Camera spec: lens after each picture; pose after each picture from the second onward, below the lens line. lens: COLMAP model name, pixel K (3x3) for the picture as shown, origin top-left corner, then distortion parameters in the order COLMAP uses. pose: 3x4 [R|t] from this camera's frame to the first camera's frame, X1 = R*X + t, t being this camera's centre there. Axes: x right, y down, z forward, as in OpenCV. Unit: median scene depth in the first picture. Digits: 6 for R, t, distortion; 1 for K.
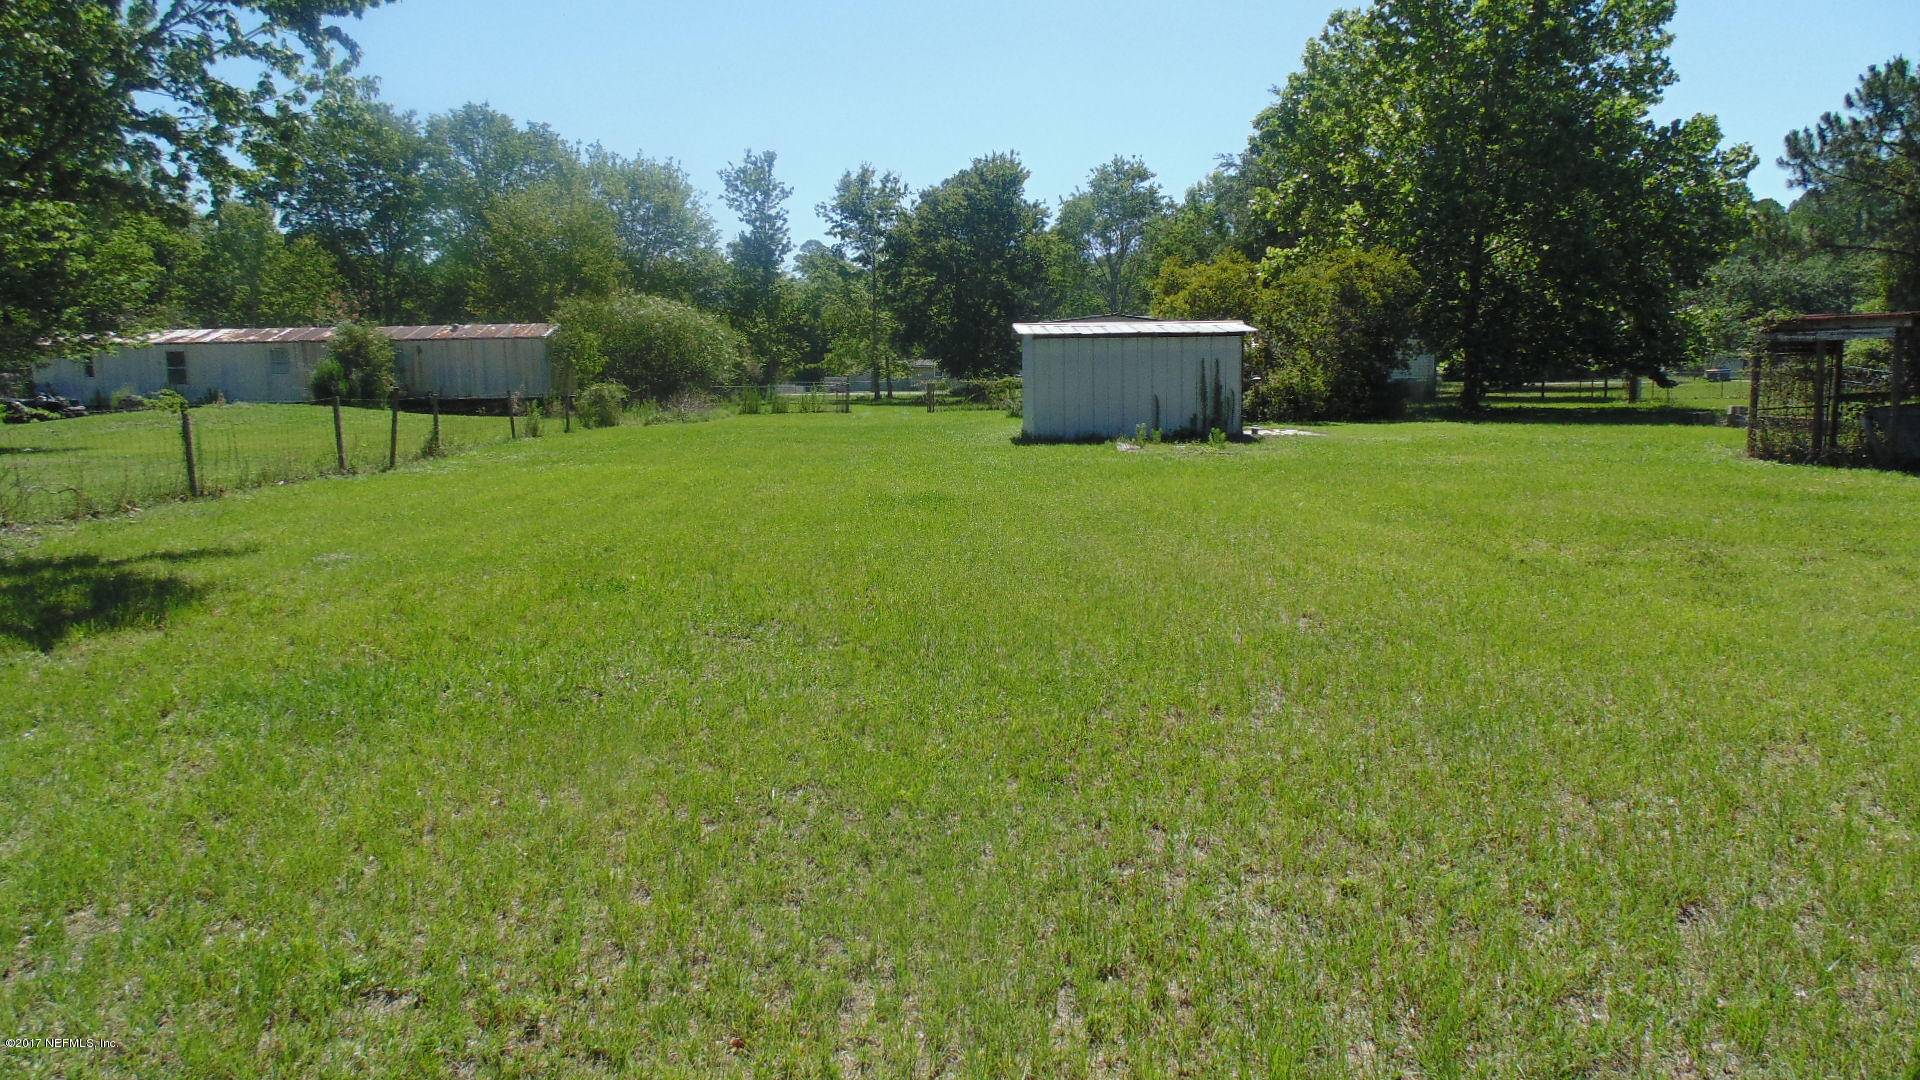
lens RADIAL K [[1286.8, 0, 958.9], [0, 1286.8, 535.1], [0, 0, 1]] dist [-0.017050, 0.001673]
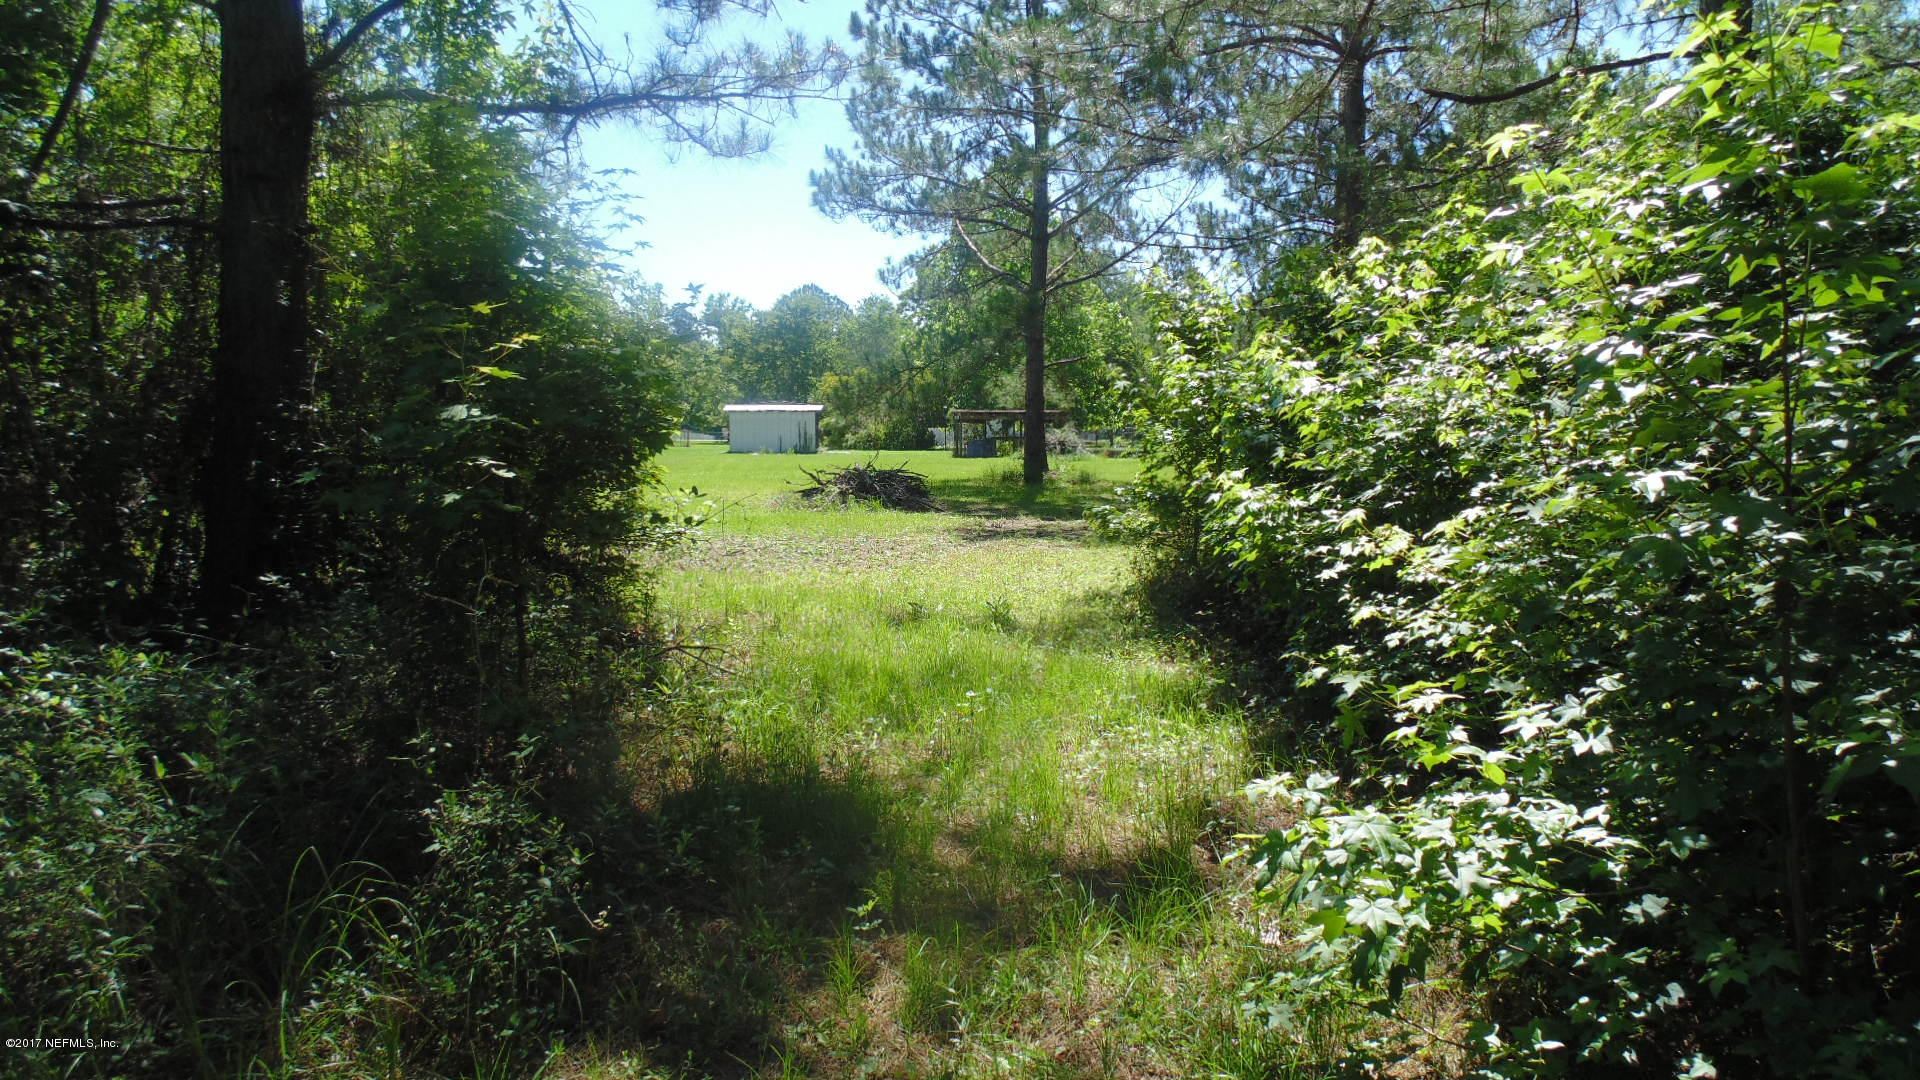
lens RADIAL K [[1286.8, 0, 958.9], [0, 1286.8, 535.1], [0, 0, 1]] dist [-0.017050, 0.001673]
pose [[0.998861, 0.015505, 0.045126, 0.204220], [-0.013617, 0.999030, -0.041865, 0.094335], [-0.045731, 0.041203, 0.998104, -0.766075]]
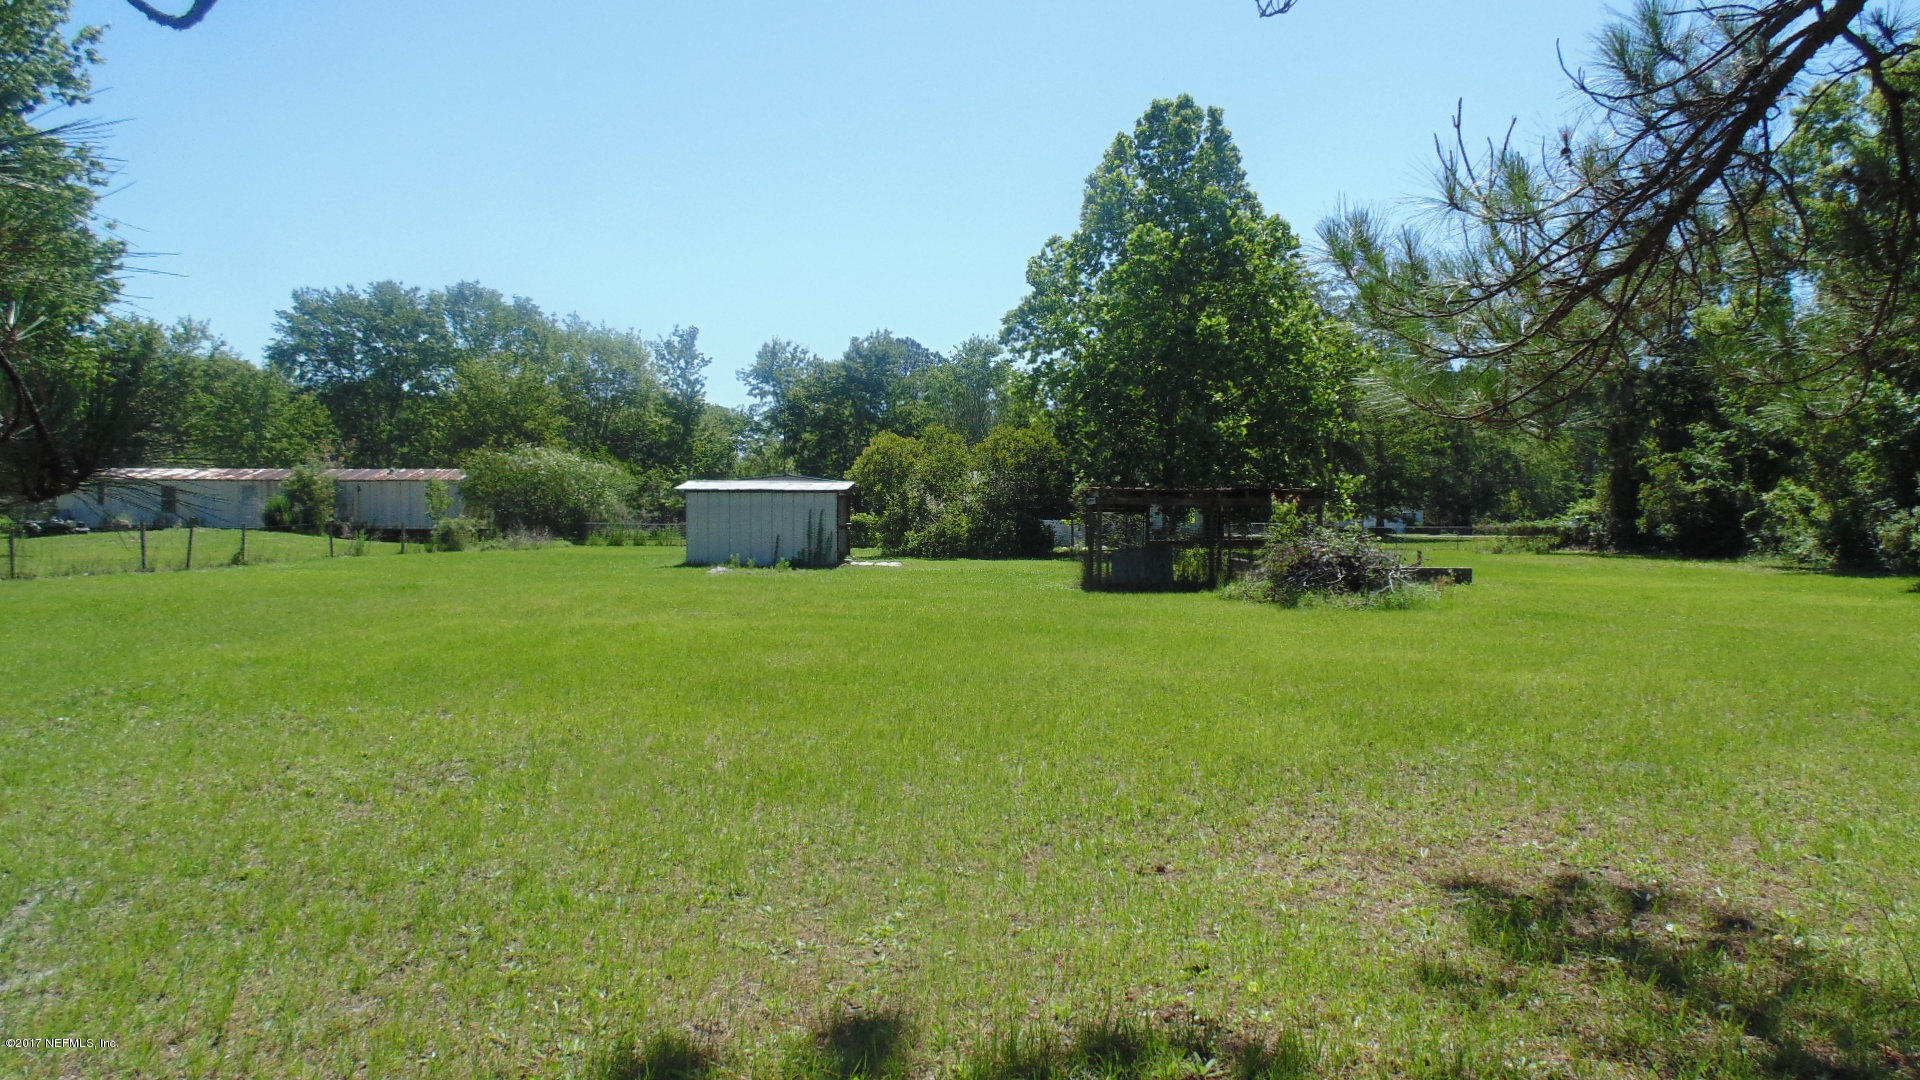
lens RADIAL K [[1286.8, 0, 958.9], [0, 1286.8, 535.1], [0, 0, 1]] dist [-0.017050, 0.001673]
pose [[0.997890, 0.019750, -0.061855, 0.230347], [-0.026449, 0.993642, -0.109438, 0.019367], [0.059300, 0.110843, 0.992067, -0.182567]]
